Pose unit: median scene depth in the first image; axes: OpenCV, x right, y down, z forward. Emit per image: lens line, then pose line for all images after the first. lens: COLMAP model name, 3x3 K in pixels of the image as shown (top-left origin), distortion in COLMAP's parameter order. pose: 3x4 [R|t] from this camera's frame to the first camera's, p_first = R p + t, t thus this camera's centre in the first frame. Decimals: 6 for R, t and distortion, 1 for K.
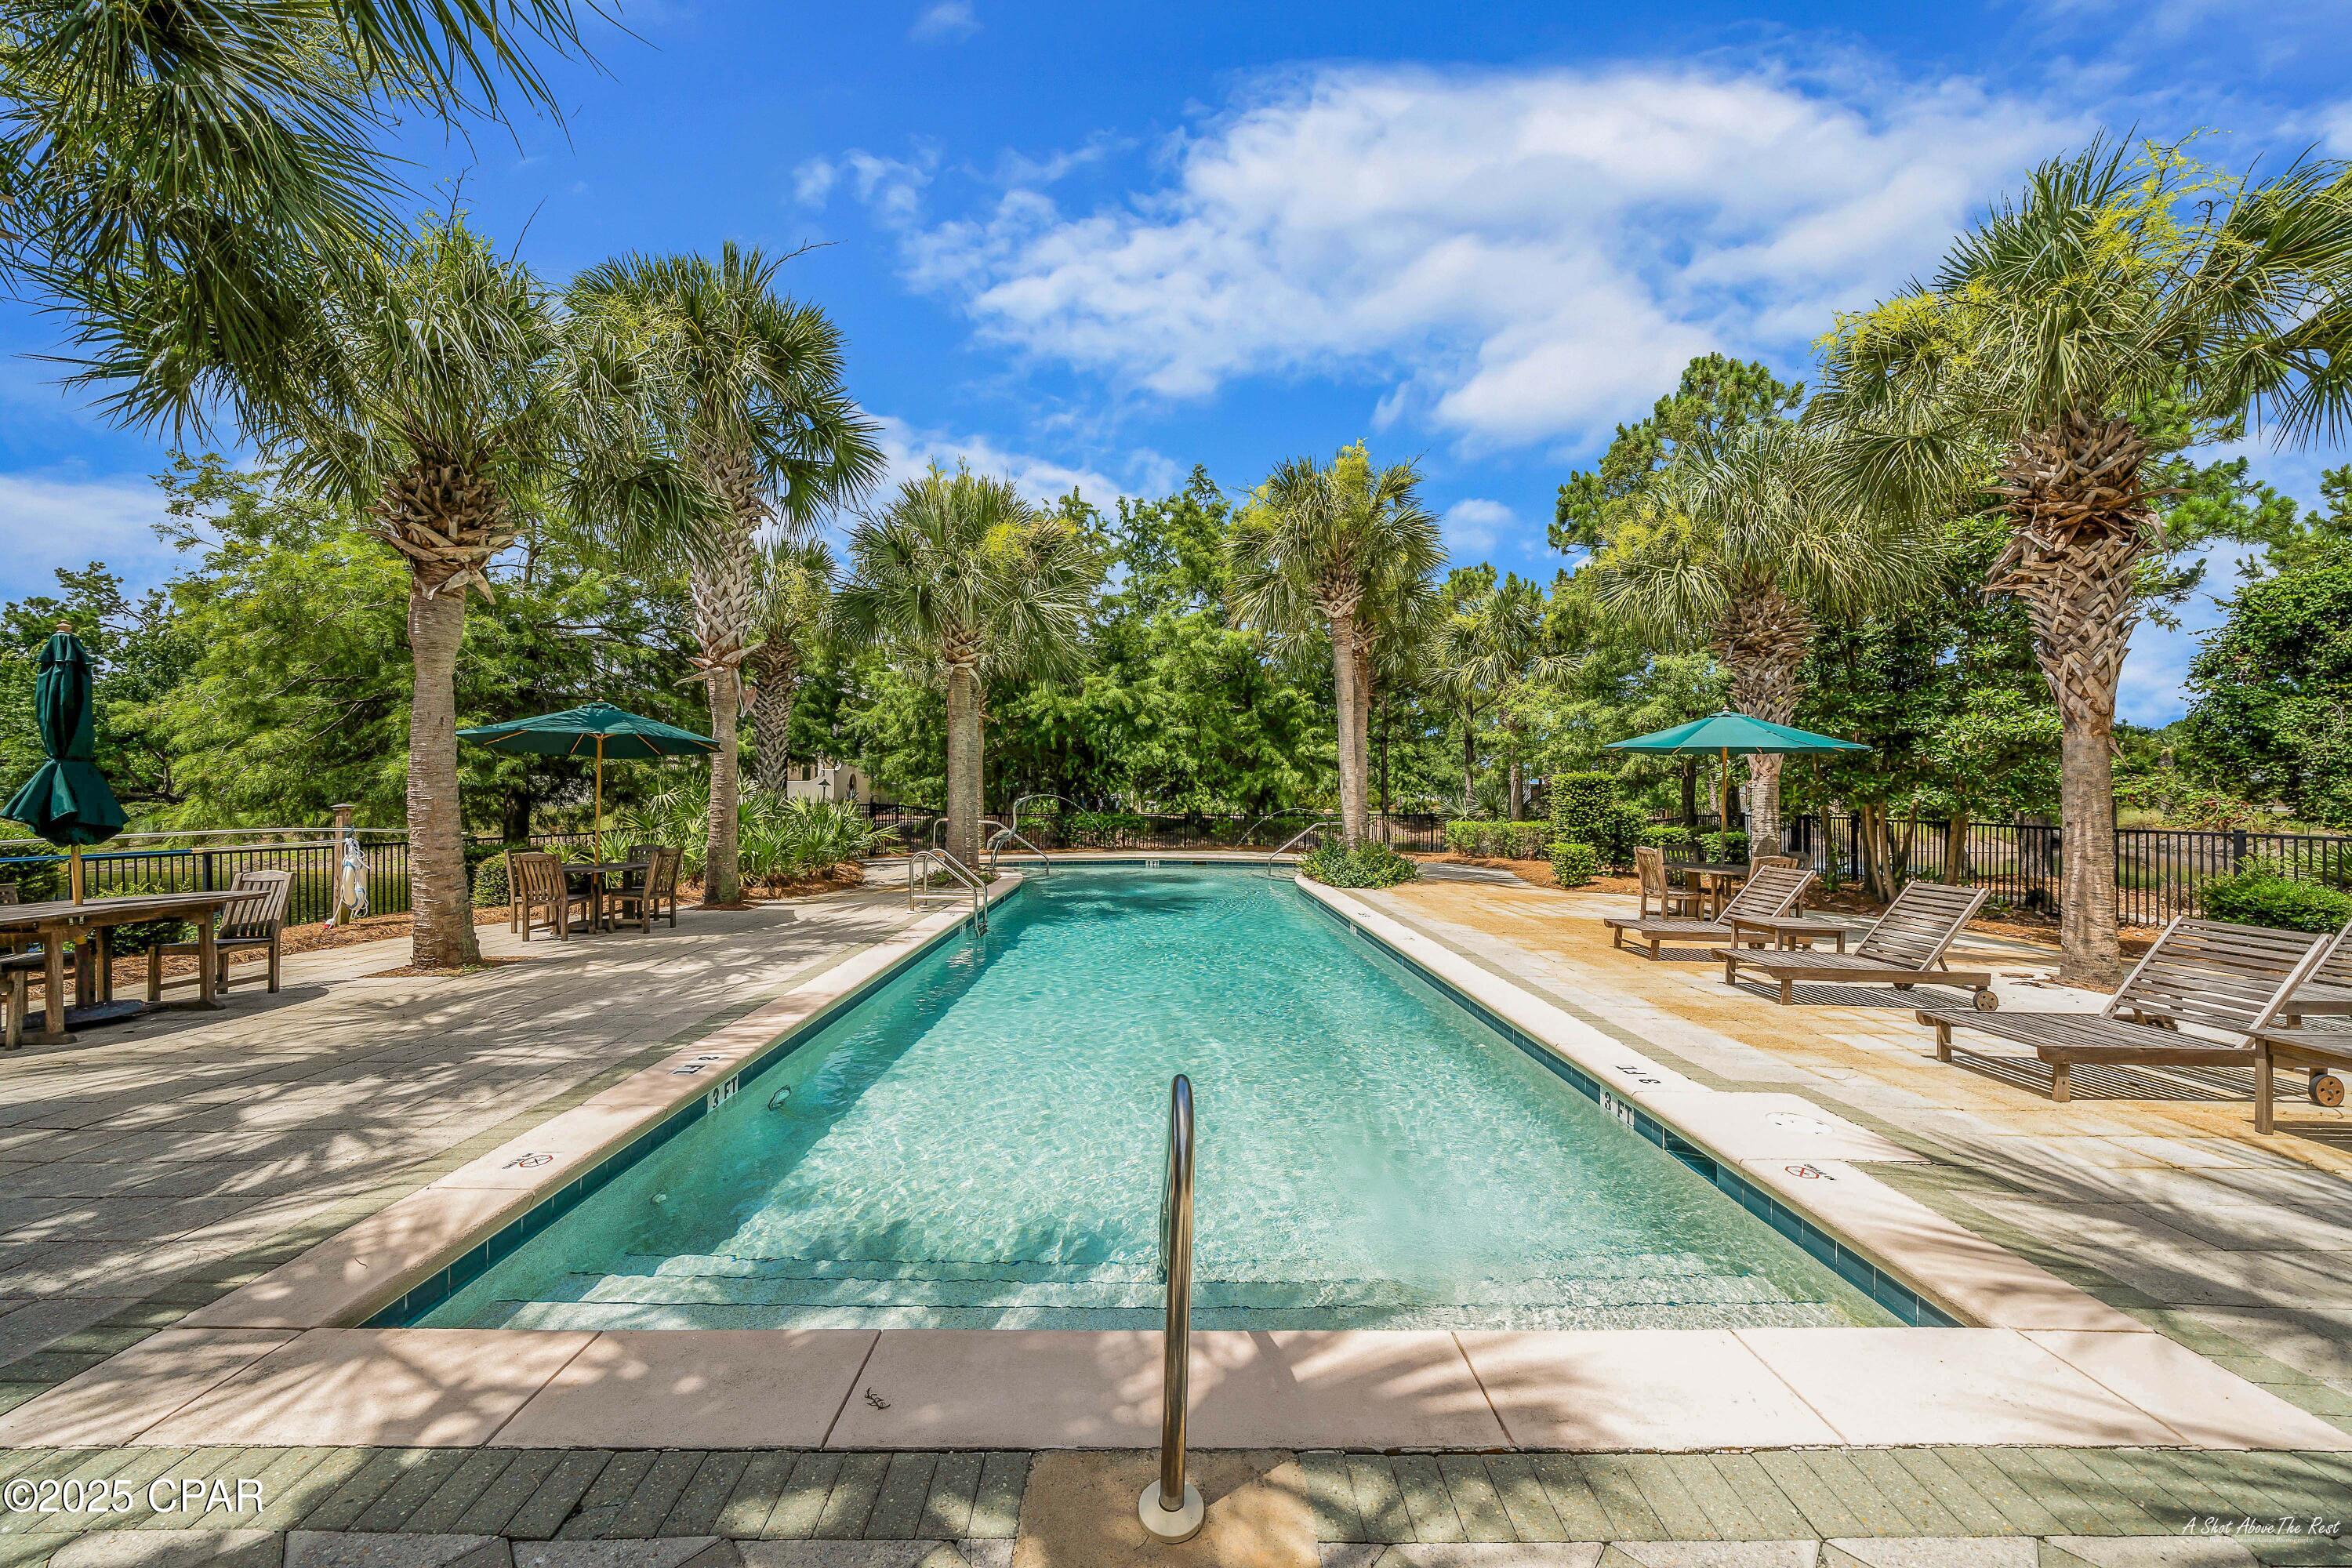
lens RADIAL K [[817.4, 0, 1165.8], [0, 817.4, 783.5], [0, 0, 1]] dist [-0.007009, -0.000201]
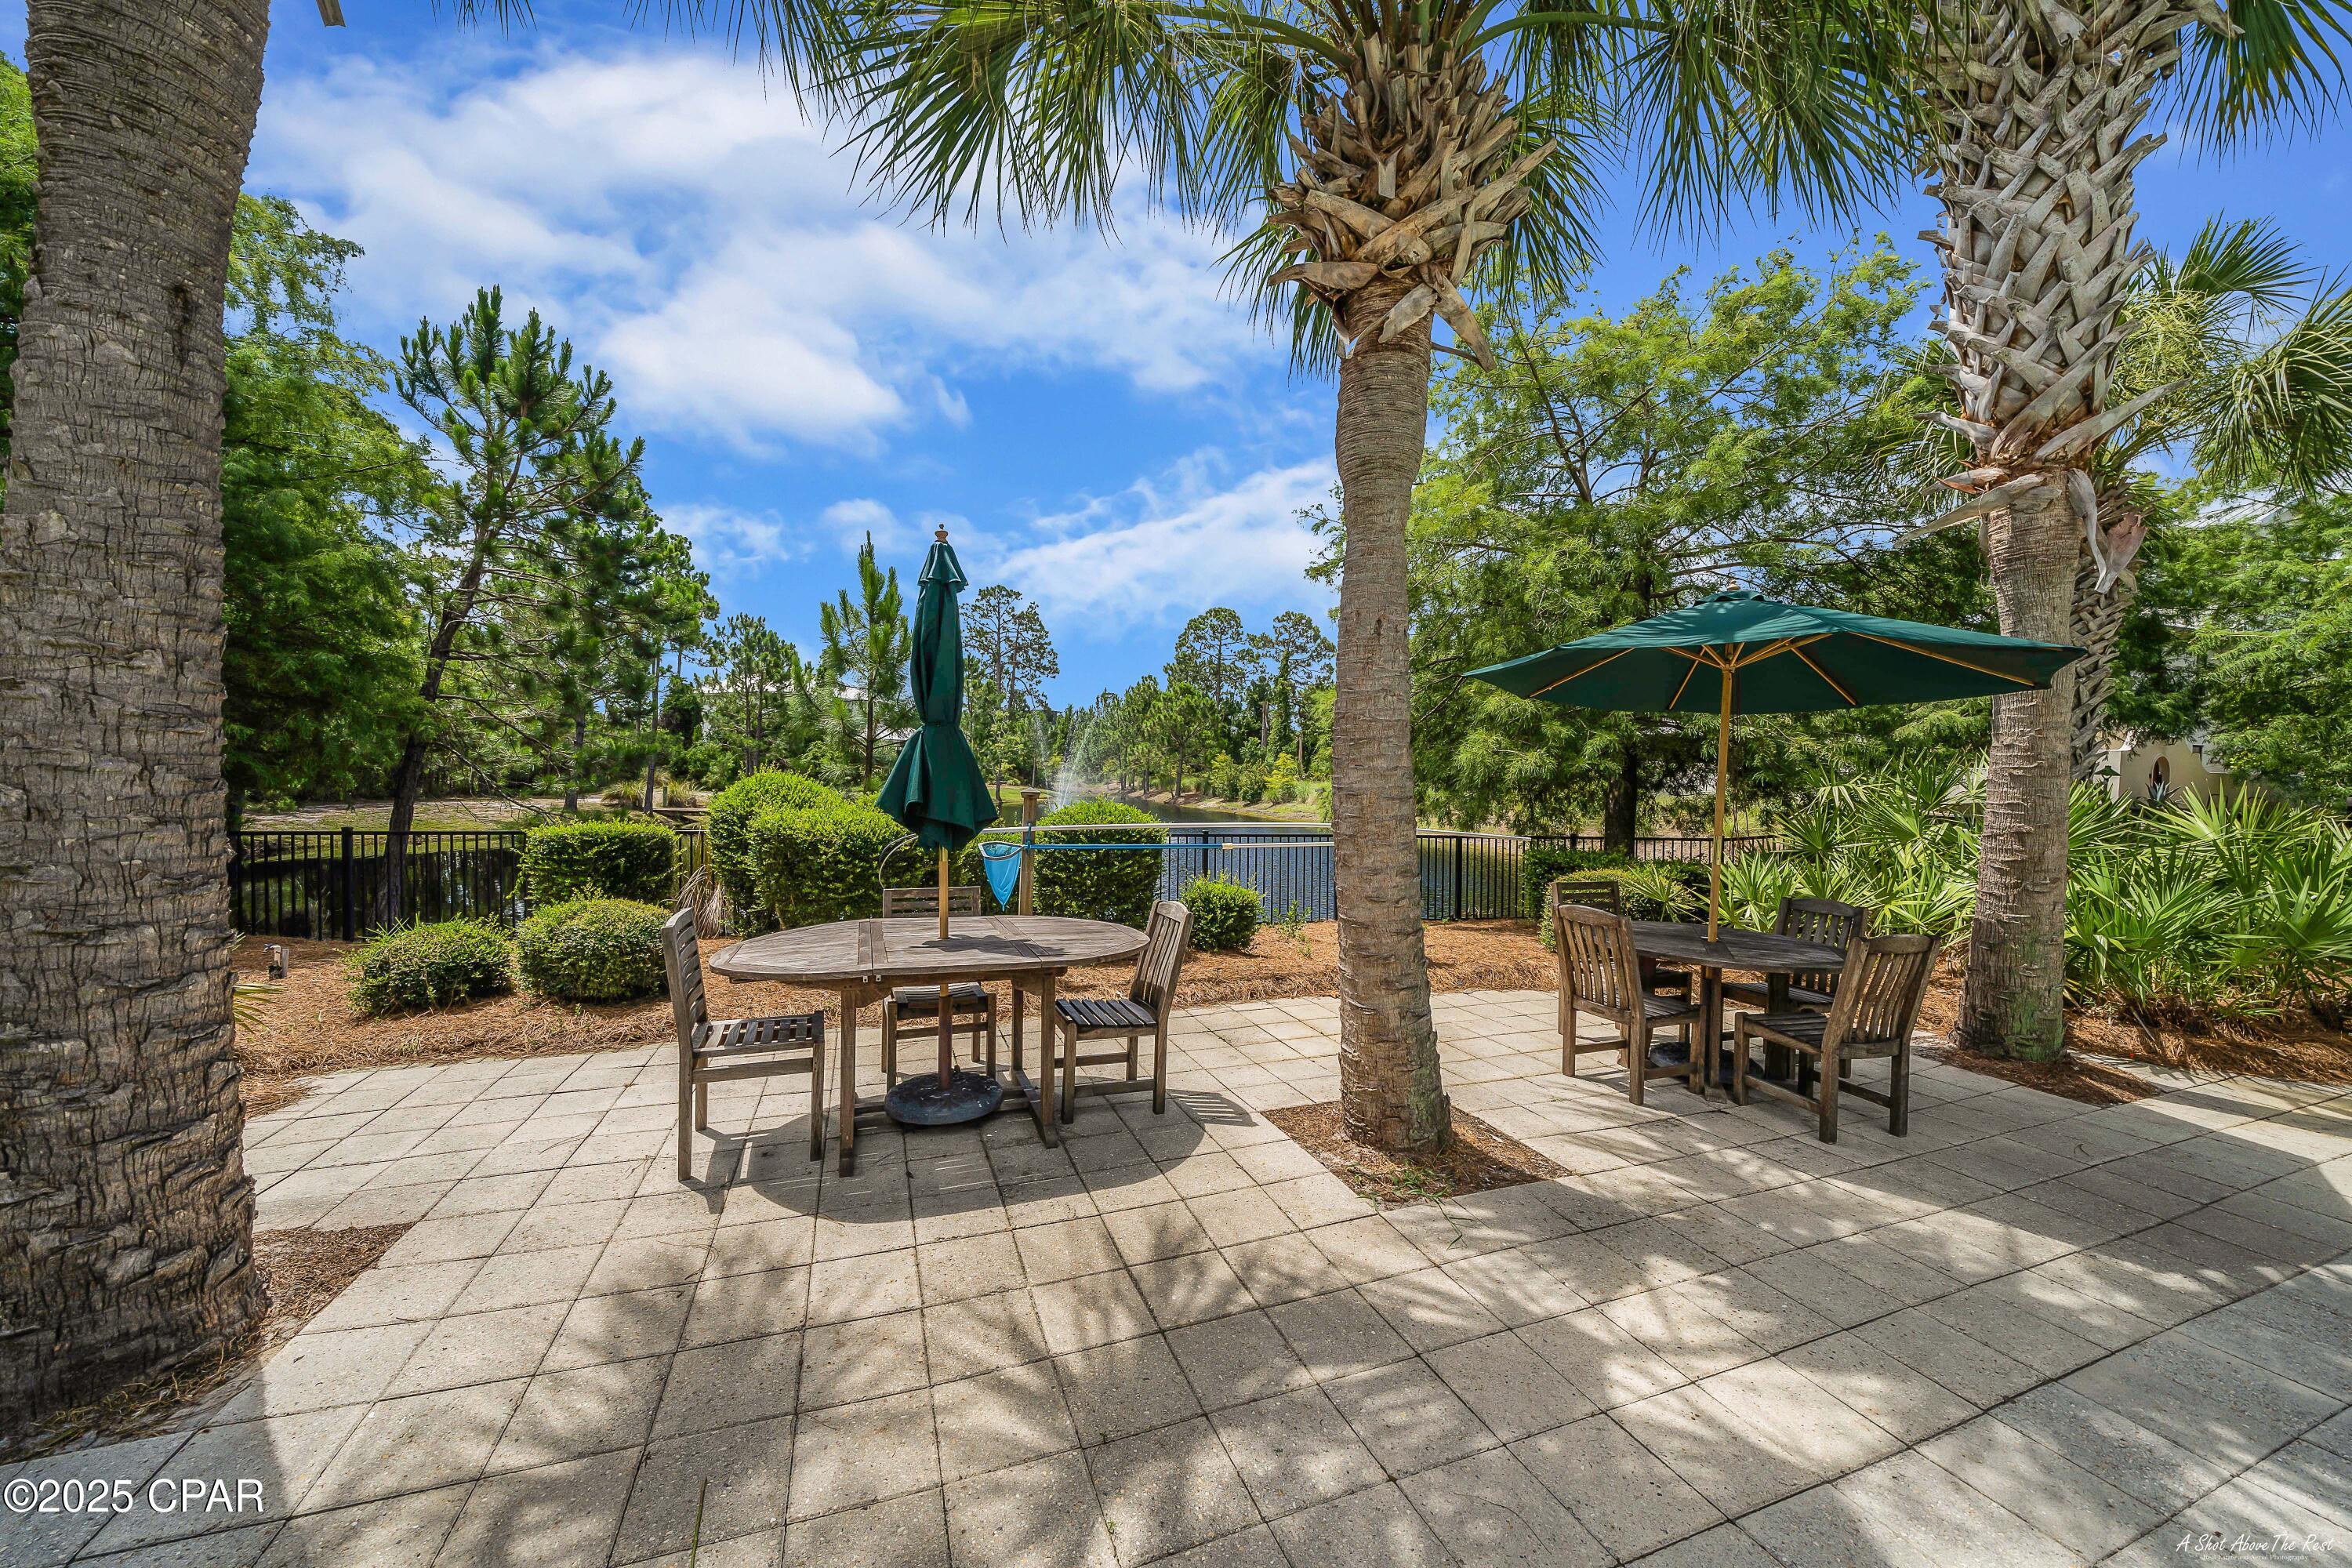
lens RADIAL K [[817.4, 0, 1158.8], [0, 817.4, 774.4], [0, 0, 1]] dist [-0.007009, -0.000201]
pose [[0.342750, 0.016658, -0.939279, -0.318379], [-0.009849, 0.999852, 0.014138, 0.001534], [0.939375, 0.004405, 0.342864, 0.465858]]
